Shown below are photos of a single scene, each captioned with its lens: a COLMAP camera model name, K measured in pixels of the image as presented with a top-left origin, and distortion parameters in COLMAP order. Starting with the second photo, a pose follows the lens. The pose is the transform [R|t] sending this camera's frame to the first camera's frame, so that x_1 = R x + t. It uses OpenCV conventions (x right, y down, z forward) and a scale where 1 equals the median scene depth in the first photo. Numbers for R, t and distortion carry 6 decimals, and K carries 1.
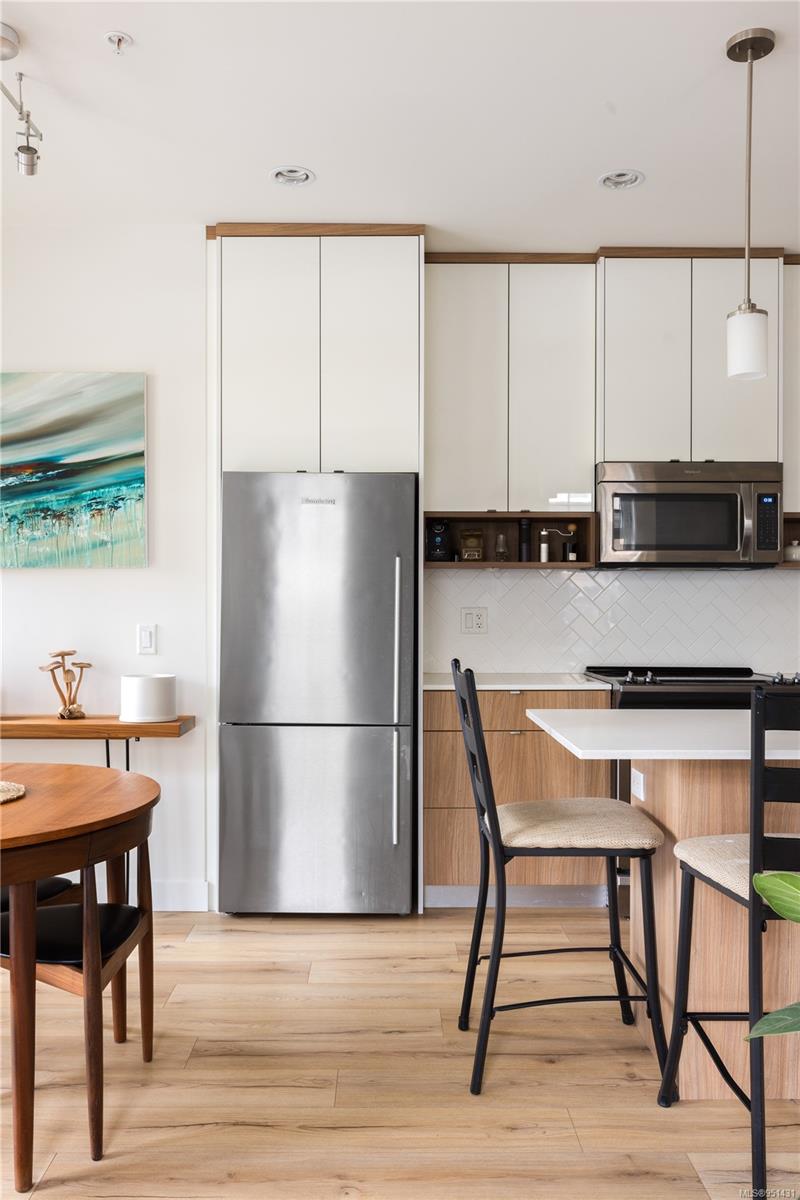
lens RADIAL K [[1006.8, 0, 345.2], [0, 1006.8, 602.0], [0, 0, 1]] dist [0.004173, -0.001737]
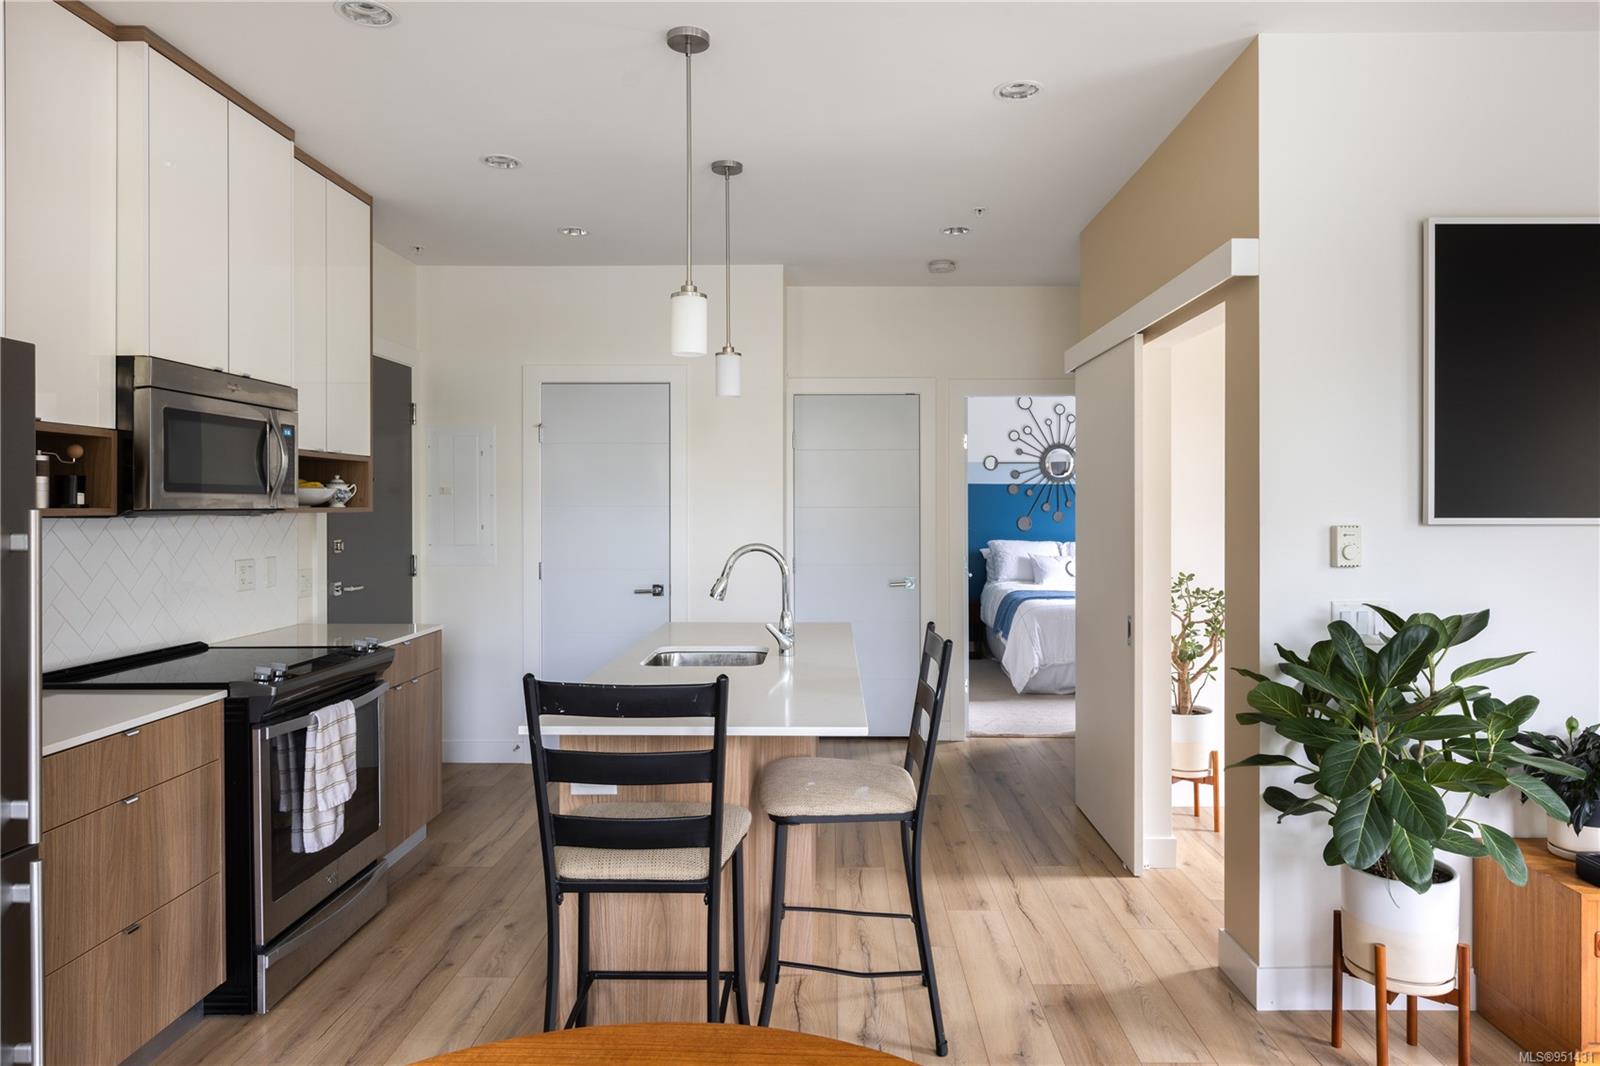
lens RADIAL K [[1030.3, 0, 835.2], [0, 1030.3, 511.2], [0, 0, 1]] dist [0.006219, 0.000999]
pose [[-0.008980, -0.005267, 0.999946, -0.482307], [-0.005895, 0.999969, 0.005214, -0.050759], [-0.999942, -0.005848, -0.009011, 0.636694]]
